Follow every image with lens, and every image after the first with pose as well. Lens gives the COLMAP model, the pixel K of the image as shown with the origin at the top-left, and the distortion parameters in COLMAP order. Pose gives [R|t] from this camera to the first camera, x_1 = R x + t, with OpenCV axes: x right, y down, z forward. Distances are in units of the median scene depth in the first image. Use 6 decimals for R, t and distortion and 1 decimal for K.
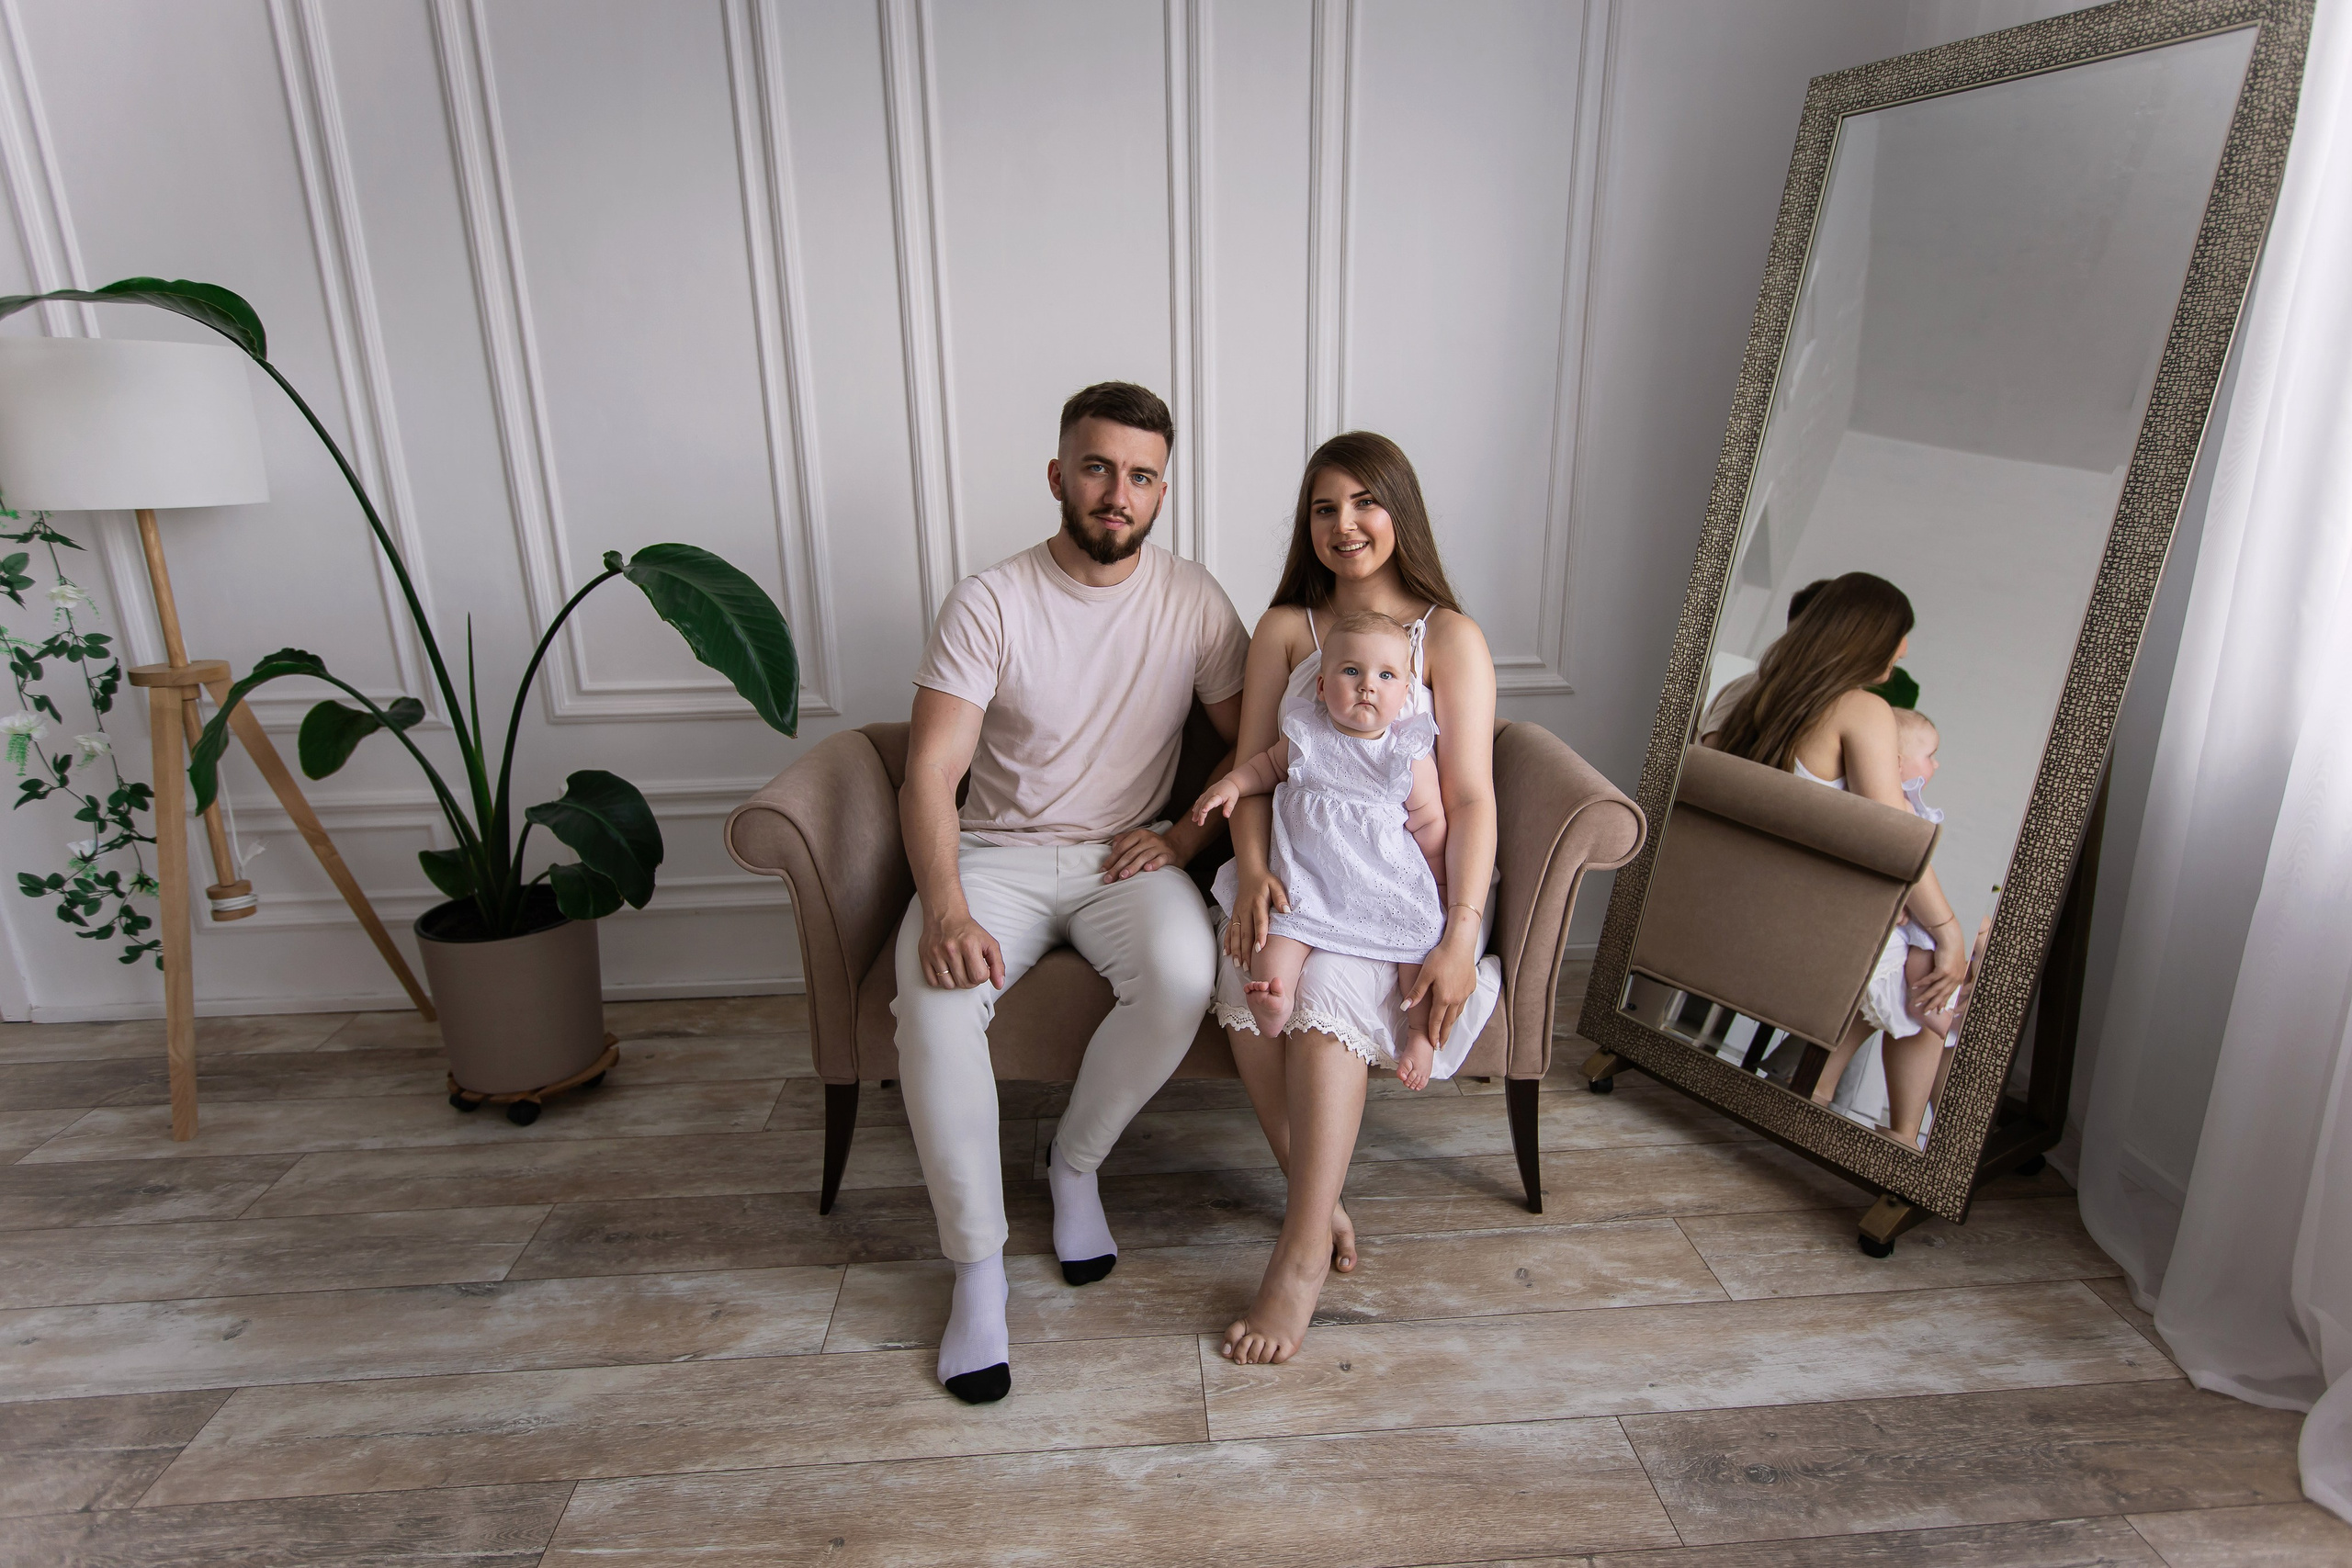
lens RADIAL K [[1257.3, 0, 1207.4], [0, 1257.3, 791.6], [0, 0, 1]] dist [-0.016416, 0.002198]
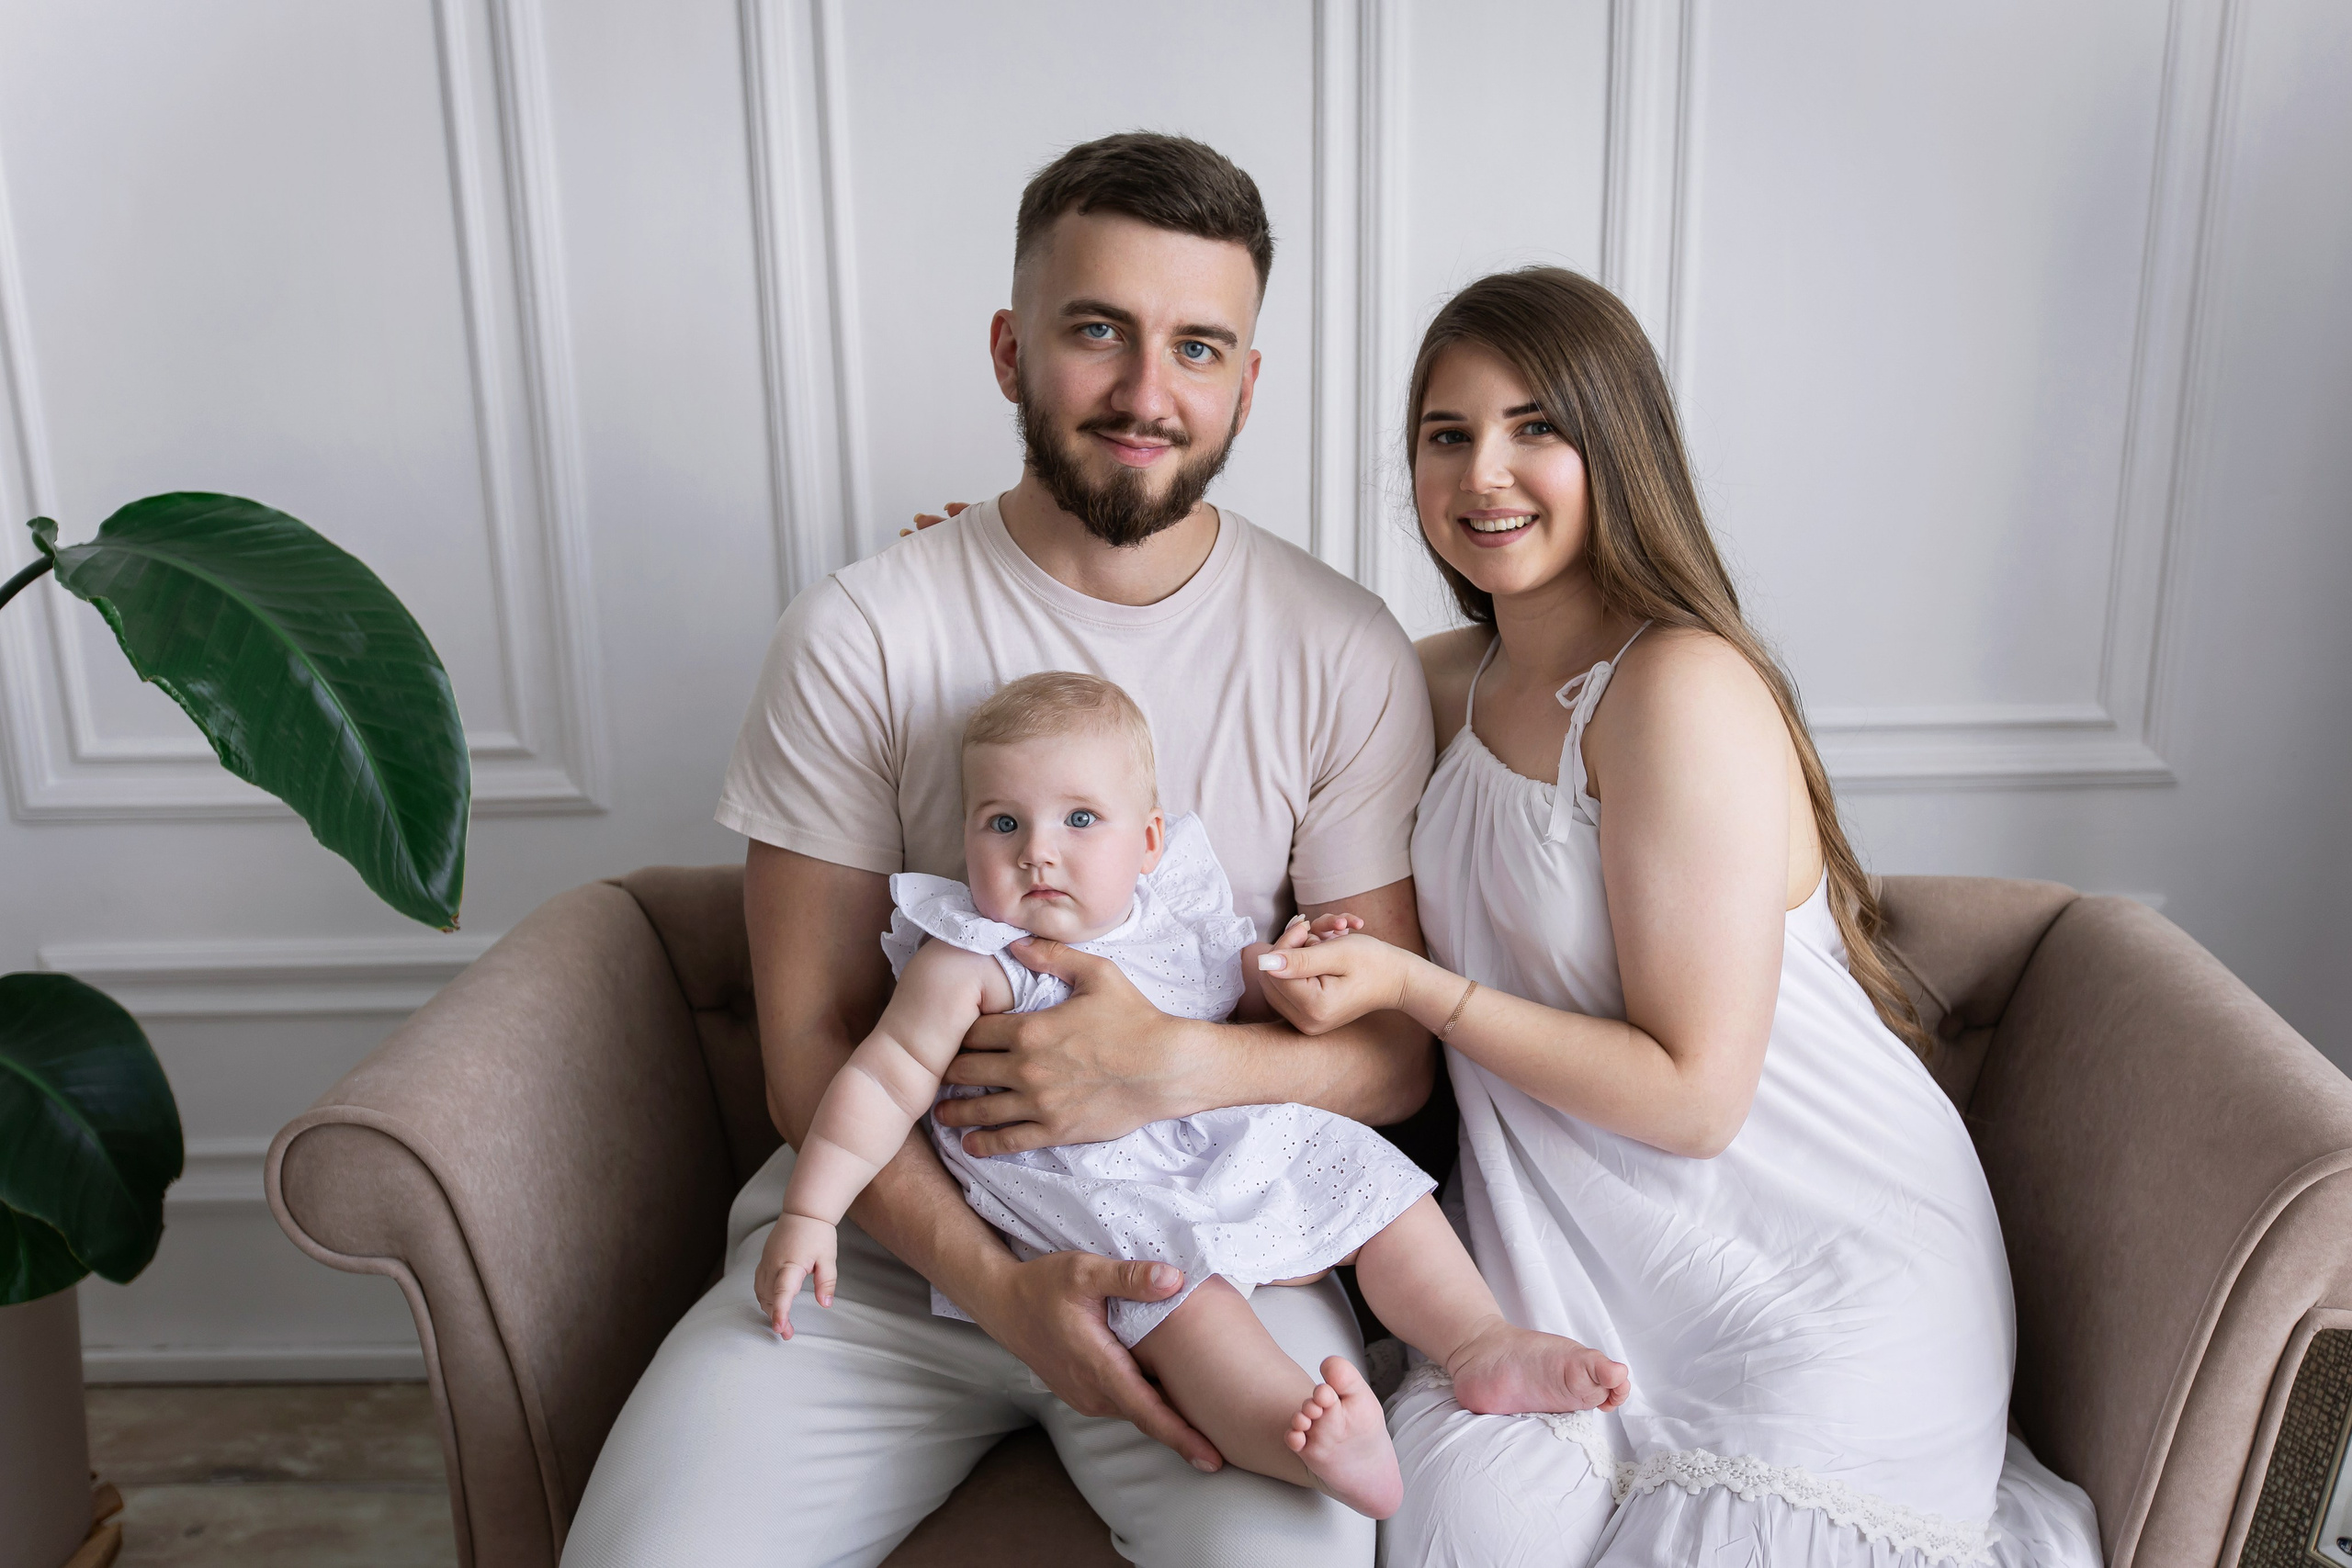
lens RADIAL K [[2182.4, 0, 1208.2], [0, 2182.4, 754.7], [0, 0, 1]] dist [0.000242, 0.000000]
pose [[0.997552, 0.015487, -0.068187, -0.010559], [-0.016774, 0.999691, -0.018339, -0.097221], [0.067882, 0.019438, 0.997504, 0.250994]]
